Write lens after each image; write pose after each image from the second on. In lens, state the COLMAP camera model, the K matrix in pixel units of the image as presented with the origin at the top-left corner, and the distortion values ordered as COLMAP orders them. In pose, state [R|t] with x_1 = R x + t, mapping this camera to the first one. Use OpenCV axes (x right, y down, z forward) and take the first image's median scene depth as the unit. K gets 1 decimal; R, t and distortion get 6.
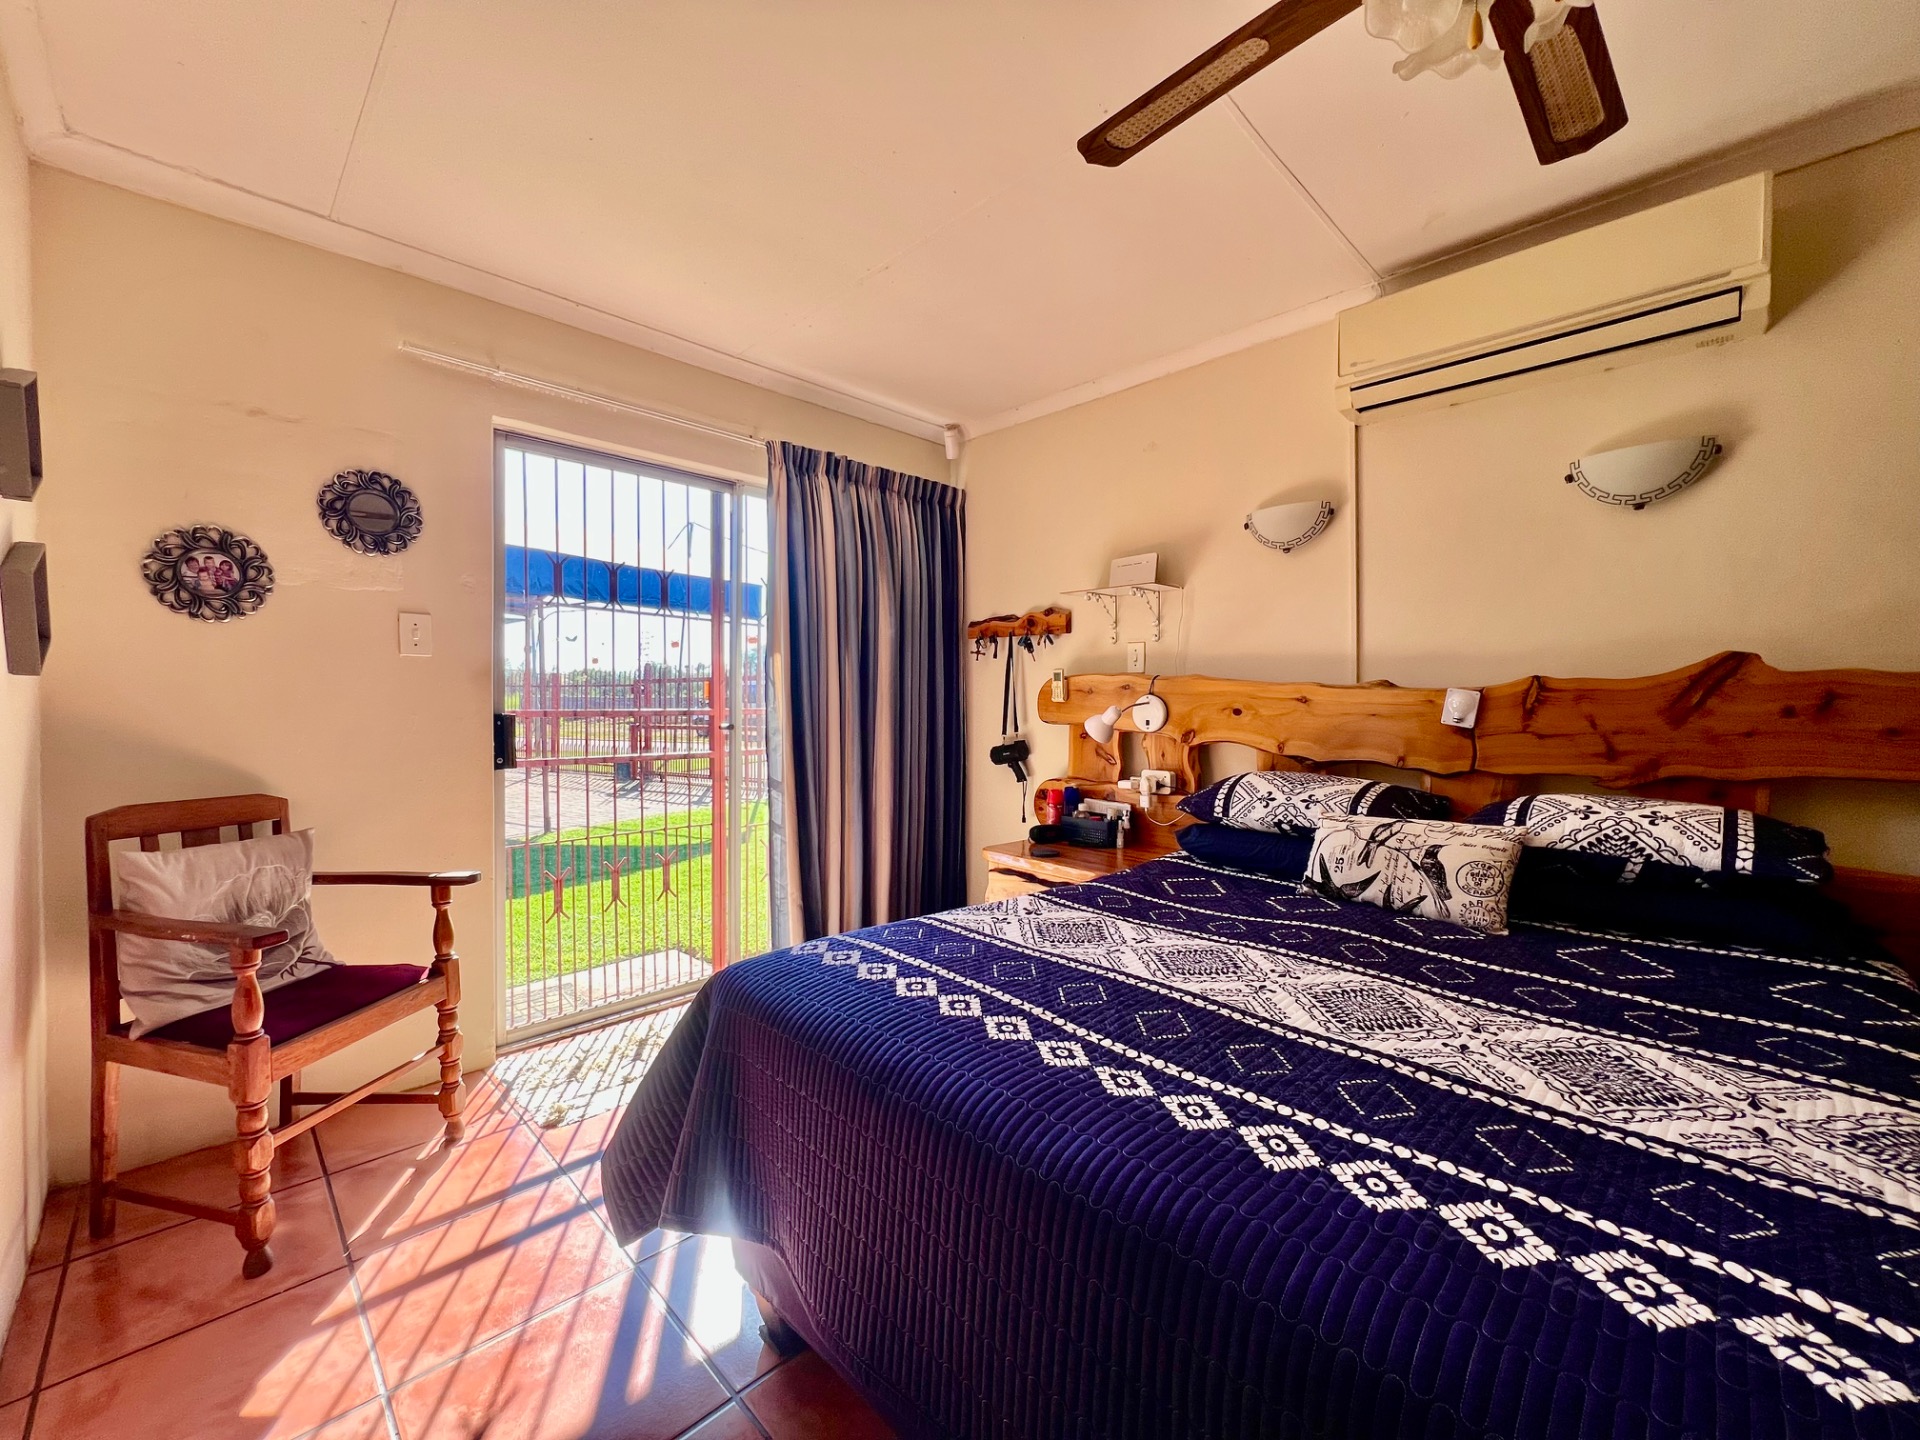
lens RADIAL K [[768.3, 0, 963.3], [0, 768.3, 716.2], [0, 0, 1]] dist [-0.001631, 0.000425]
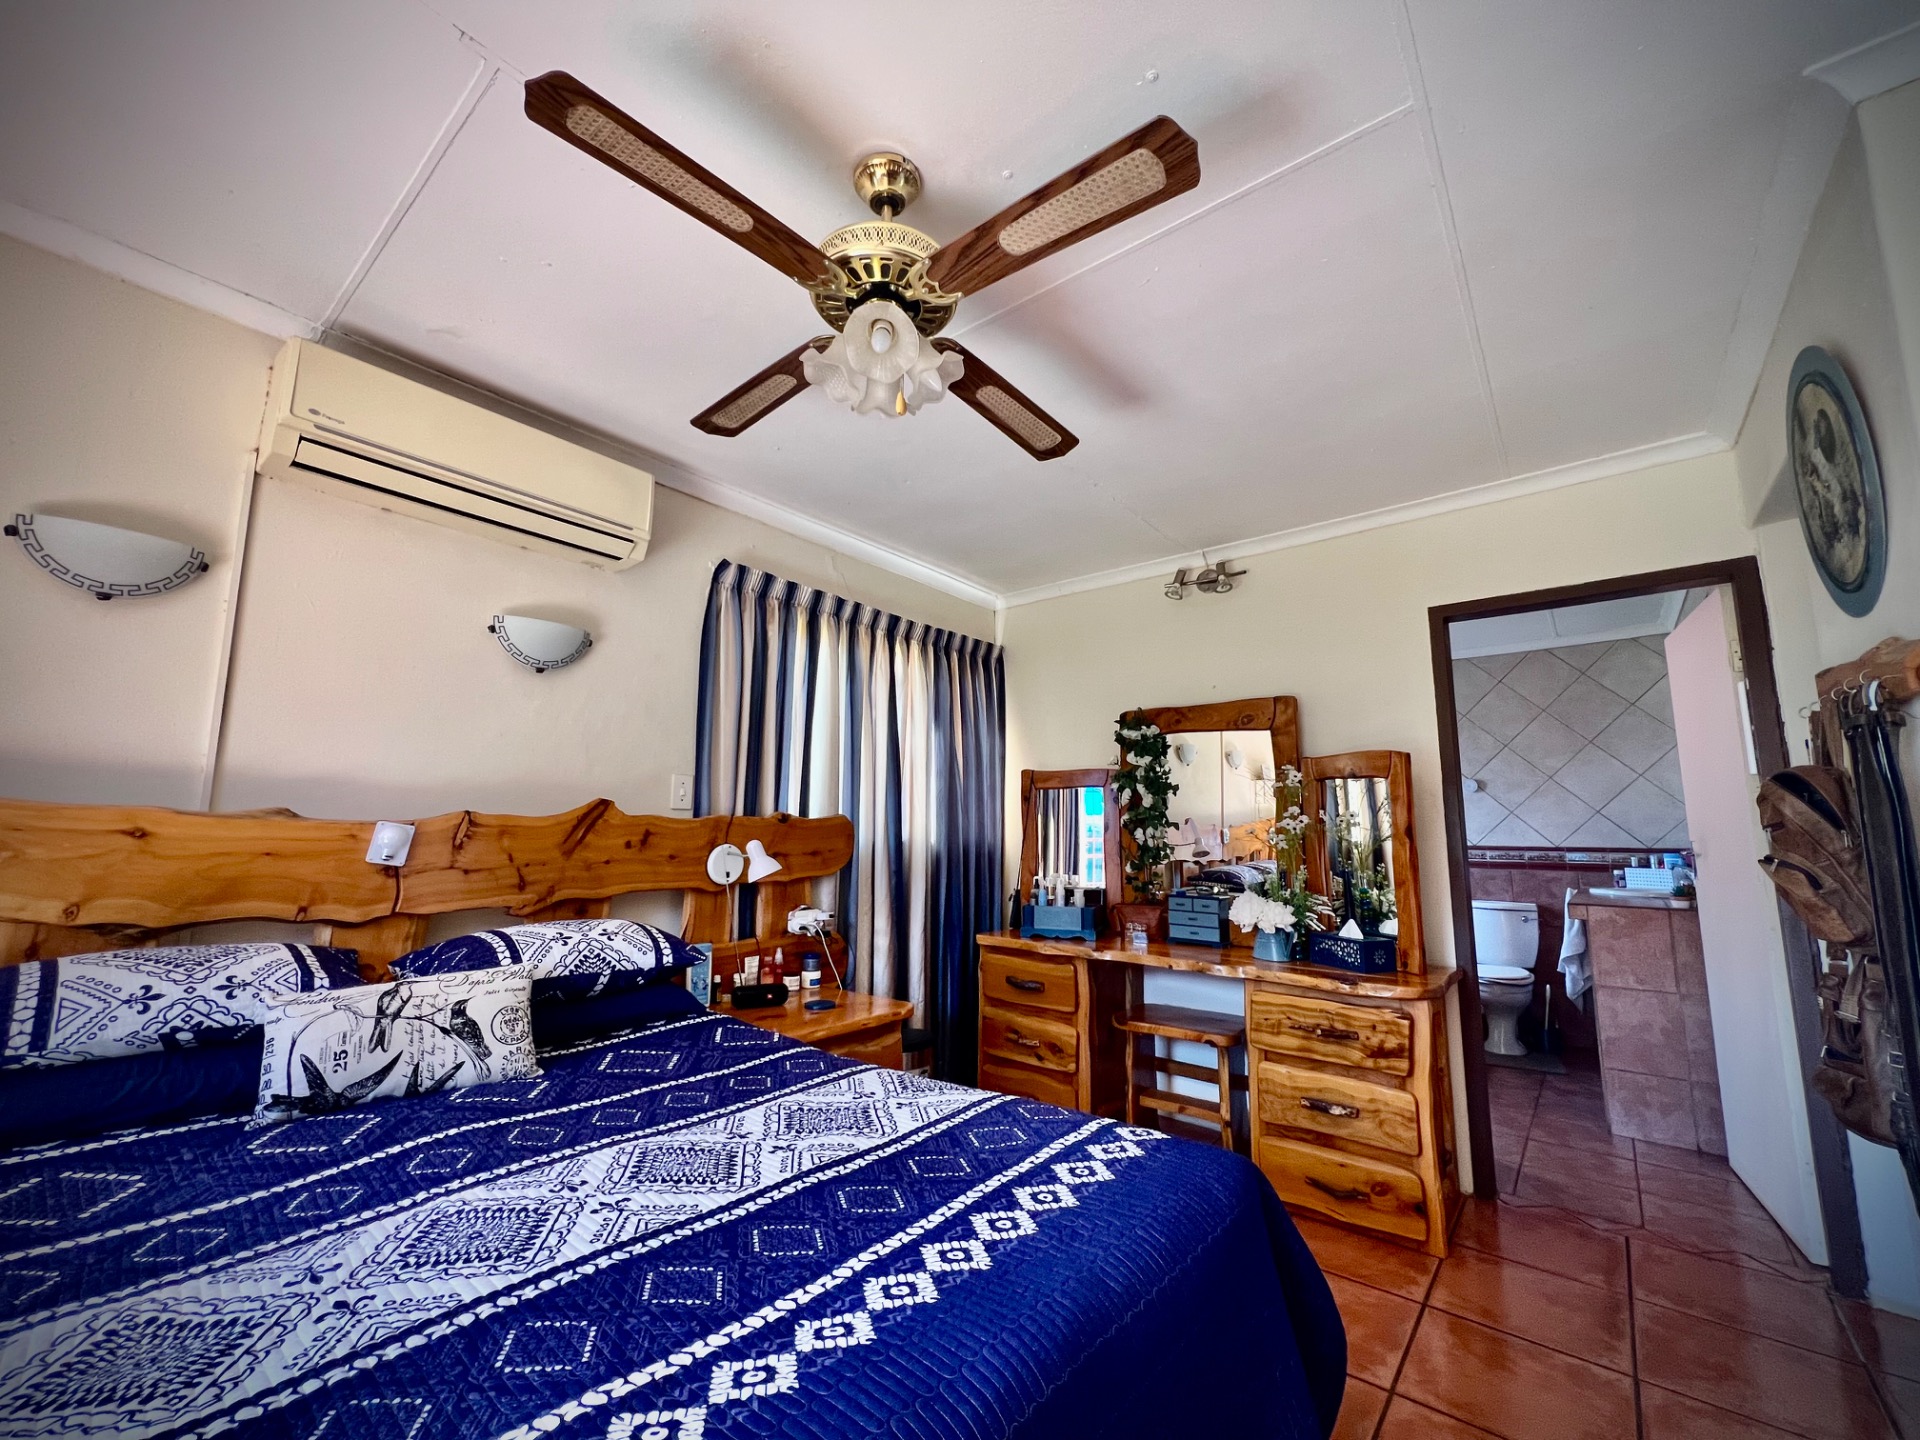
lens RADIAL K [[768.3, 0, 959.7], [0, 768.3, 721.4], [0, 0, 1]] dist [-0.001631, 0.000425]
pose [[-0.089564, 0.138124, 0.986357, -0.376227], [0.003929, 0.990378, -0.138330, -0.030772], [-0.995973, -0.008514, -0.089245, 0.504633]]
